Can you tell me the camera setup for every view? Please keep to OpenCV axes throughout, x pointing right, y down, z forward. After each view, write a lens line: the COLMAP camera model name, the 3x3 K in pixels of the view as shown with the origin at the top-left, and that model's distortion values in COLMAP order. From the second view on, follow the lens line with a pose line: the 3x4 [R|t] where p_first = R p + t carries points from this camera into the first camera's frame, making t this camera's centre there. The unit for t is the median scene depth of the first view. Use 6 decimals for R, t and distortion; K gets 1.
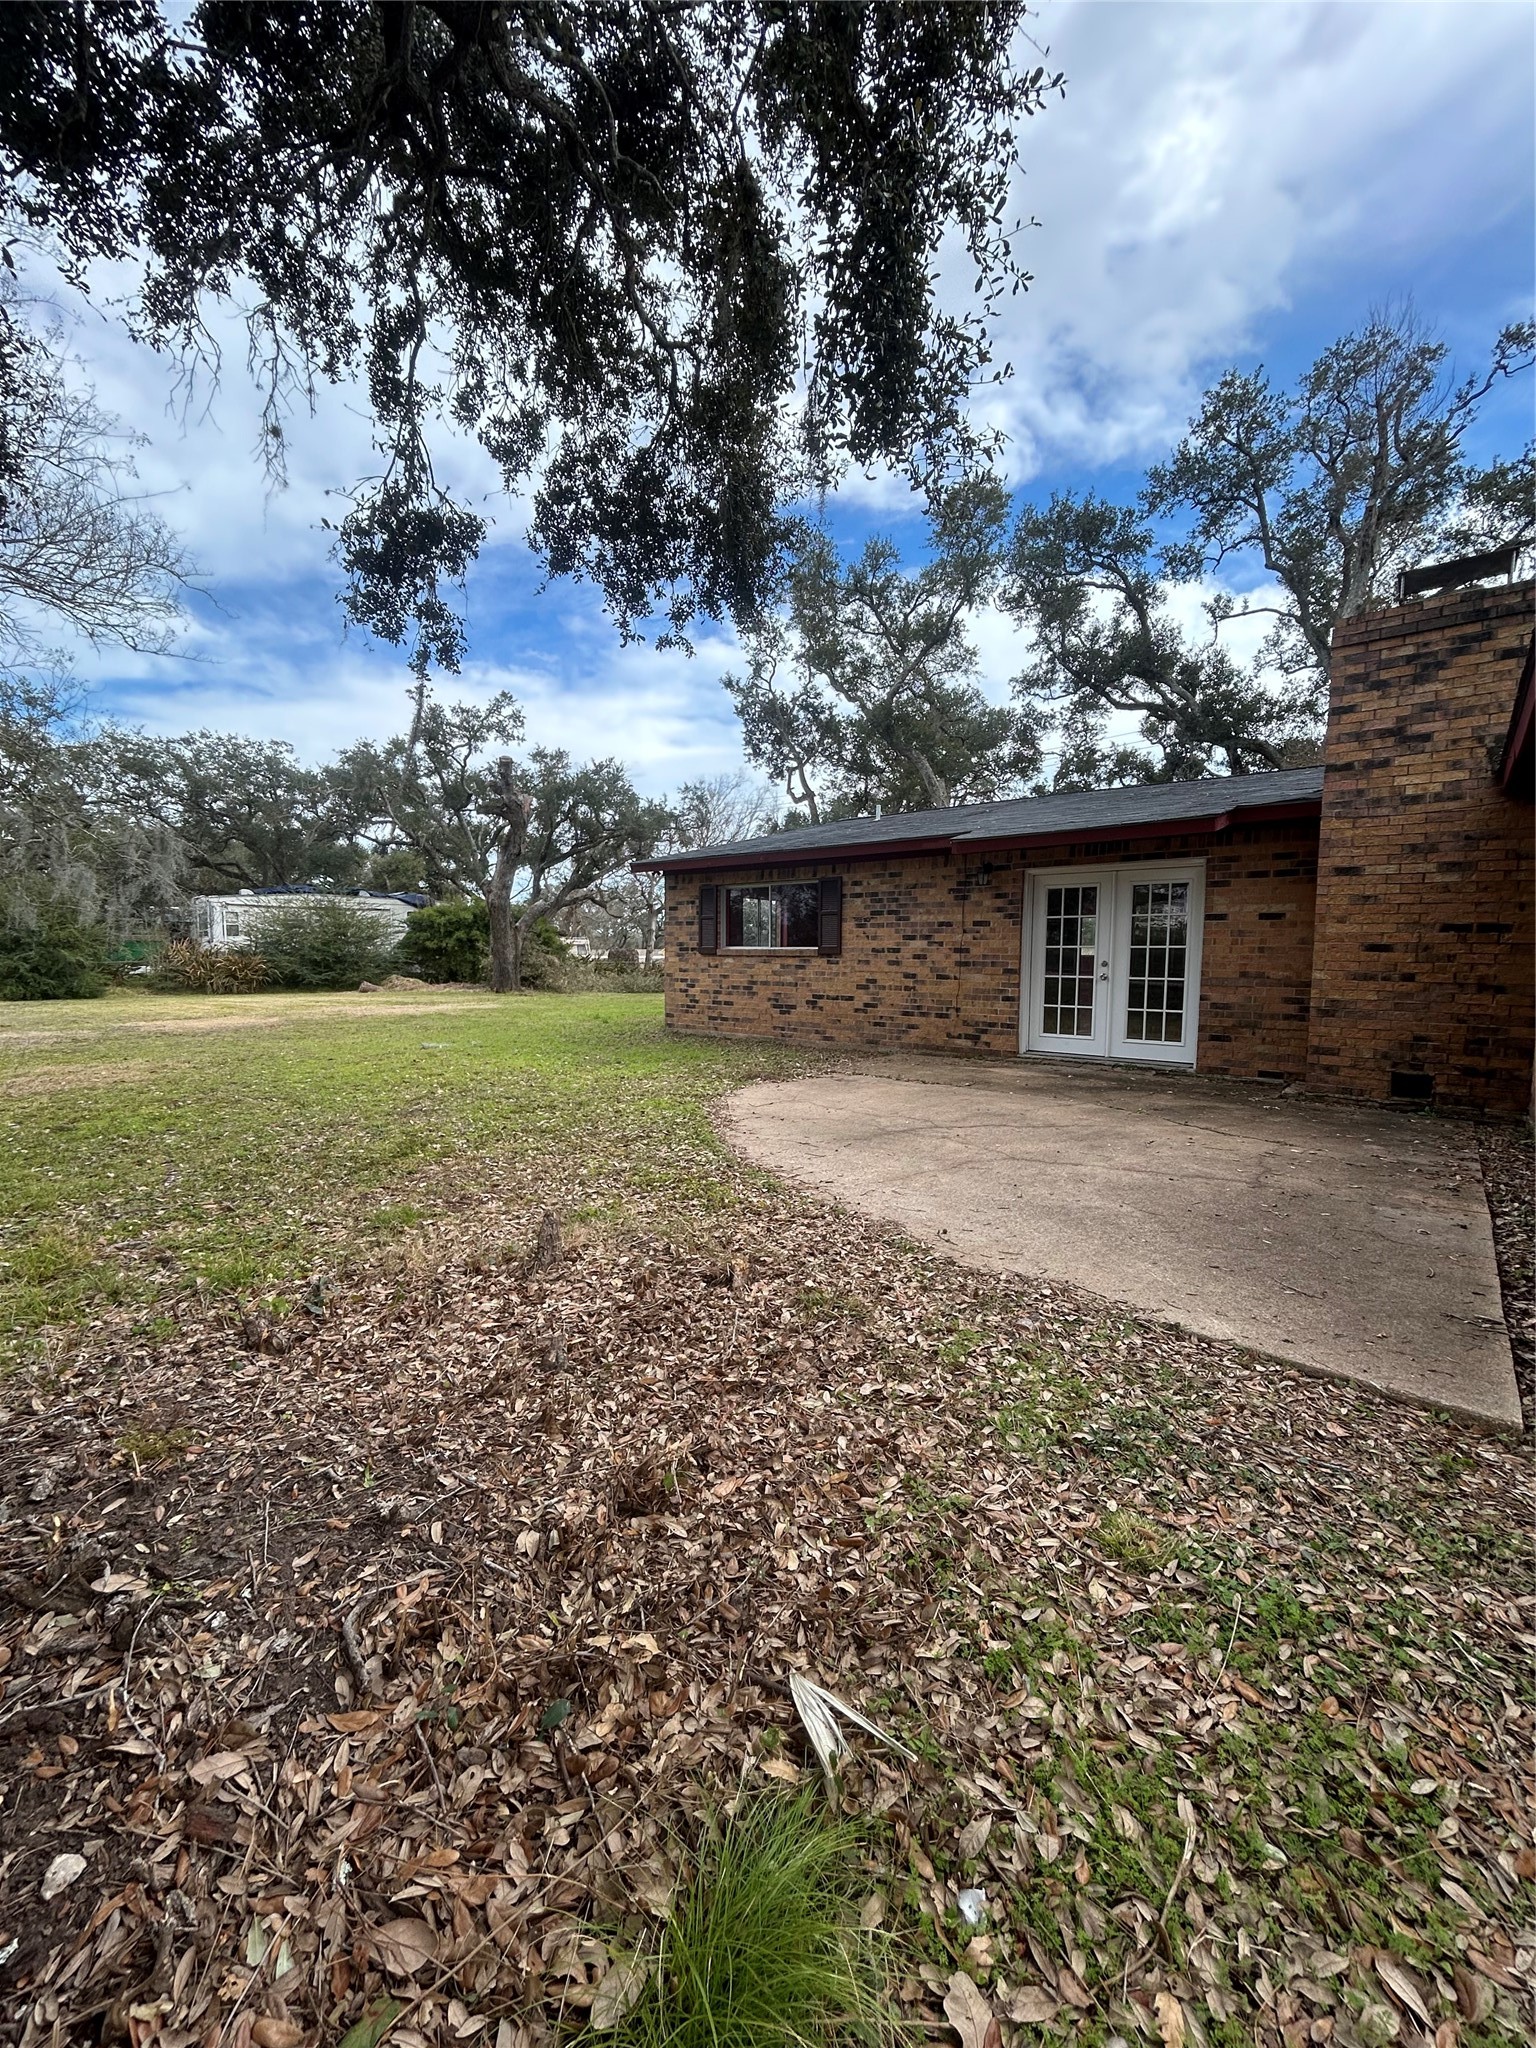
lens RADIAL K [[830.4, 0, 770.2], [0, 830.4, 1020.1], [0, 0, 1]] dist [-0.003708, 0.000622]
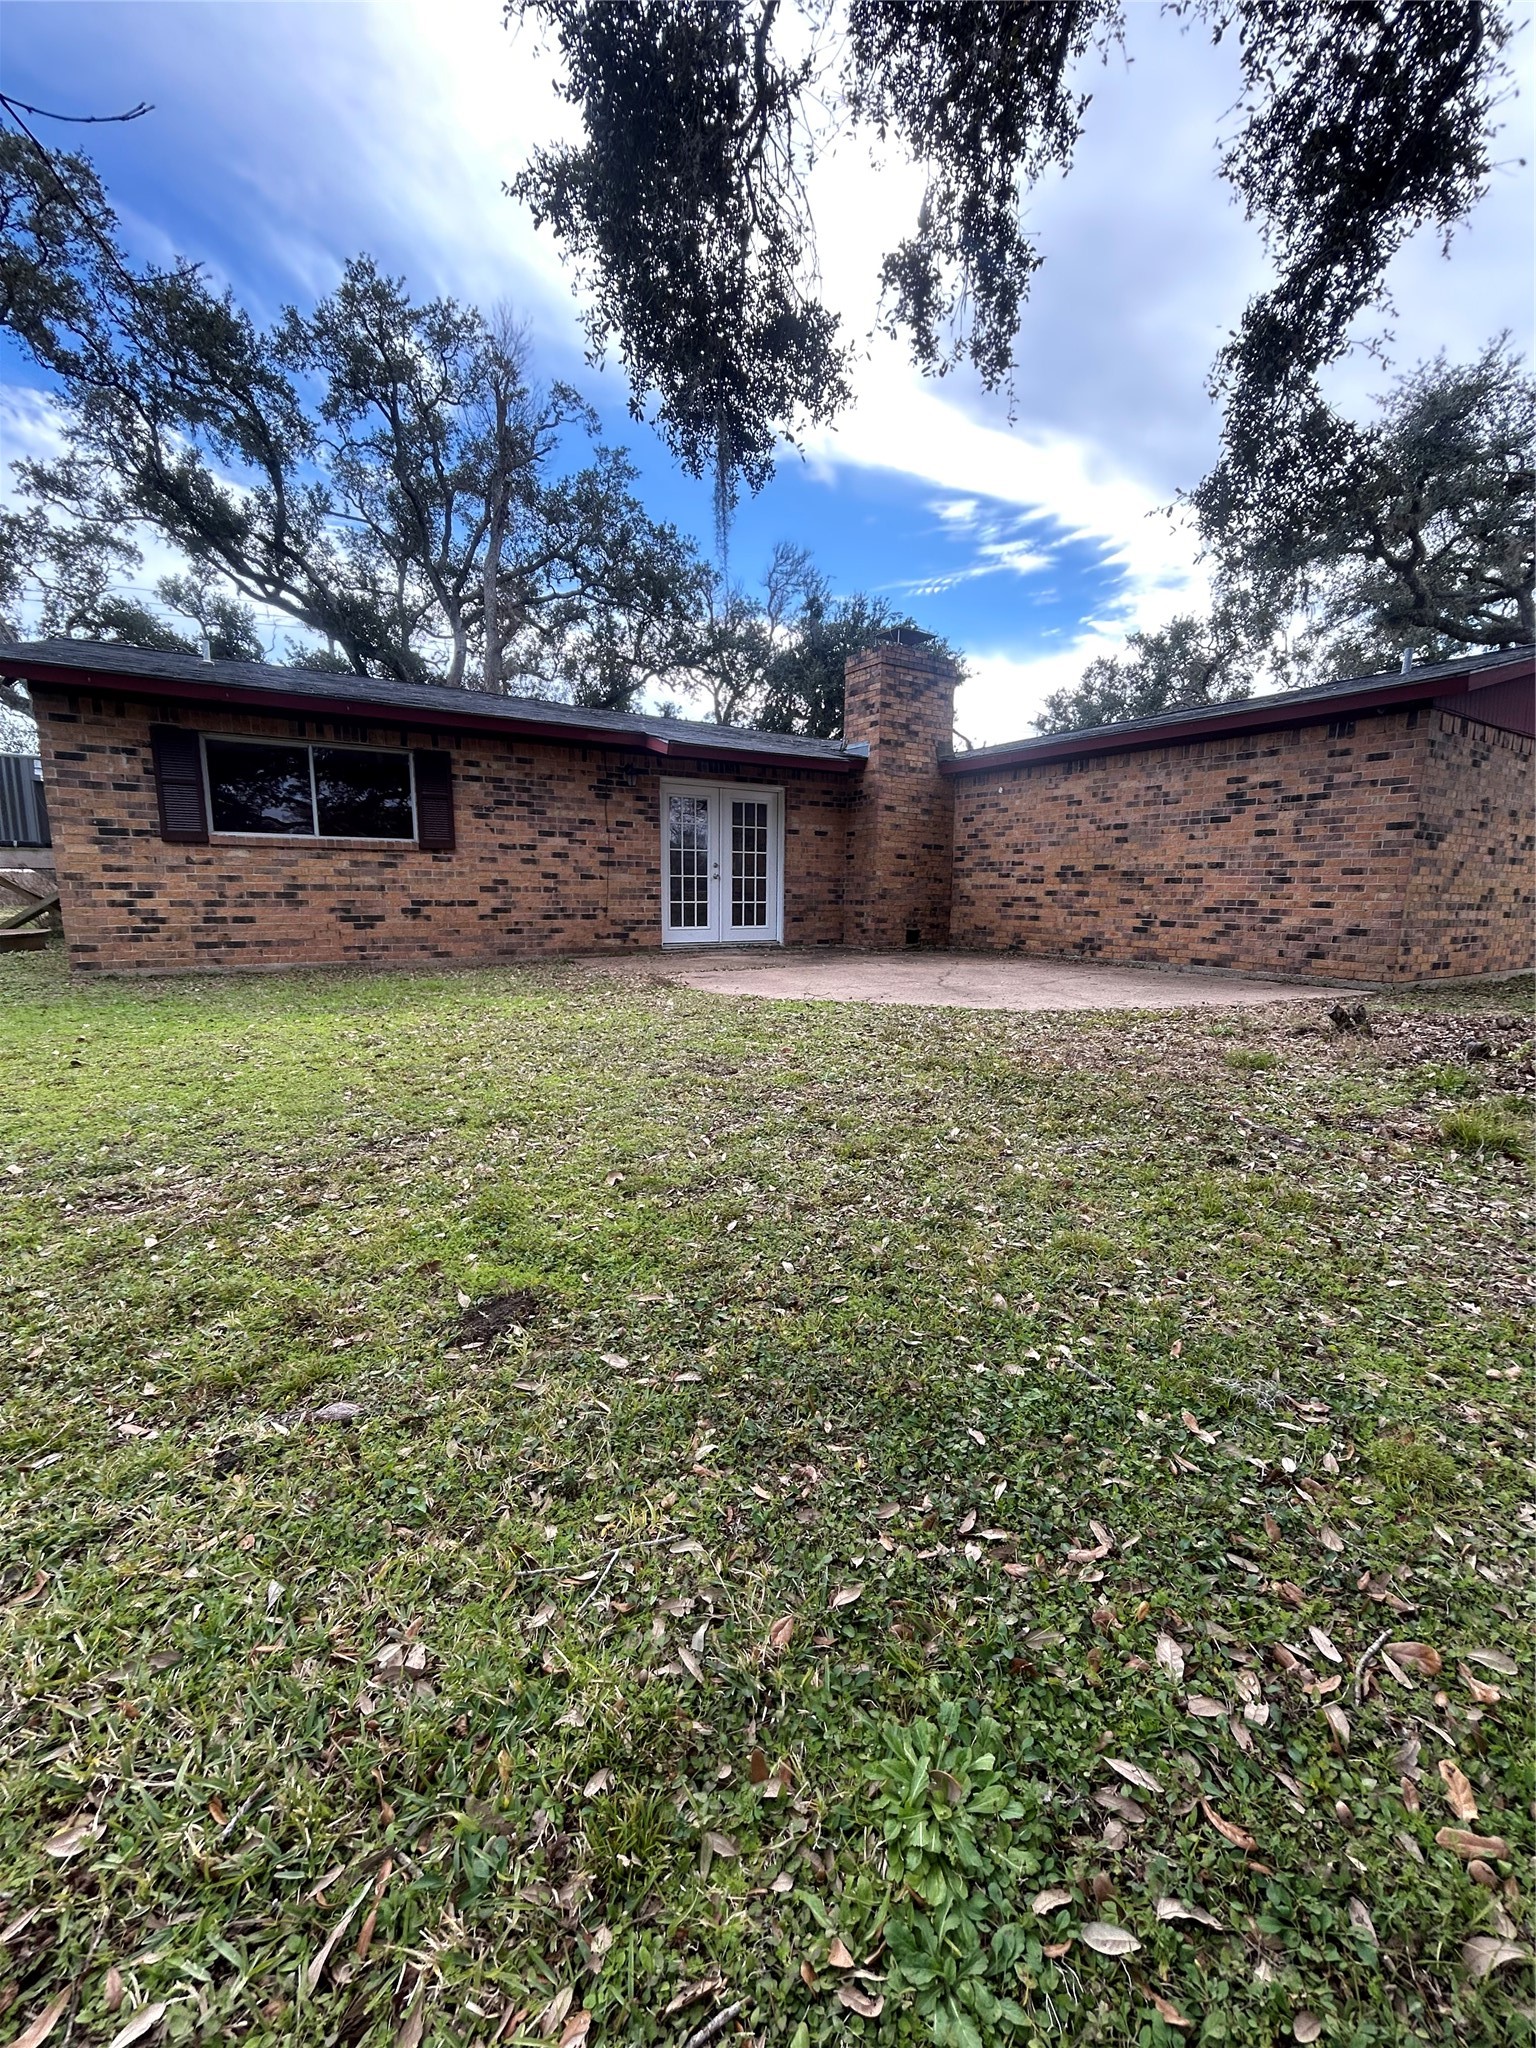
lens RADIAL K [[830.4, 0, 768.8], [0, 830.4, 1024.1], [0, 0, 1]] dist [-0.003708, 0.000622]
pose [[0.311623, -0.154966, 0.937484, -0.668574], [0.066984, 0.987740, 0.141008, -0.004089], [-0.947842, 0.018855, 0.318183, 0.488914]]
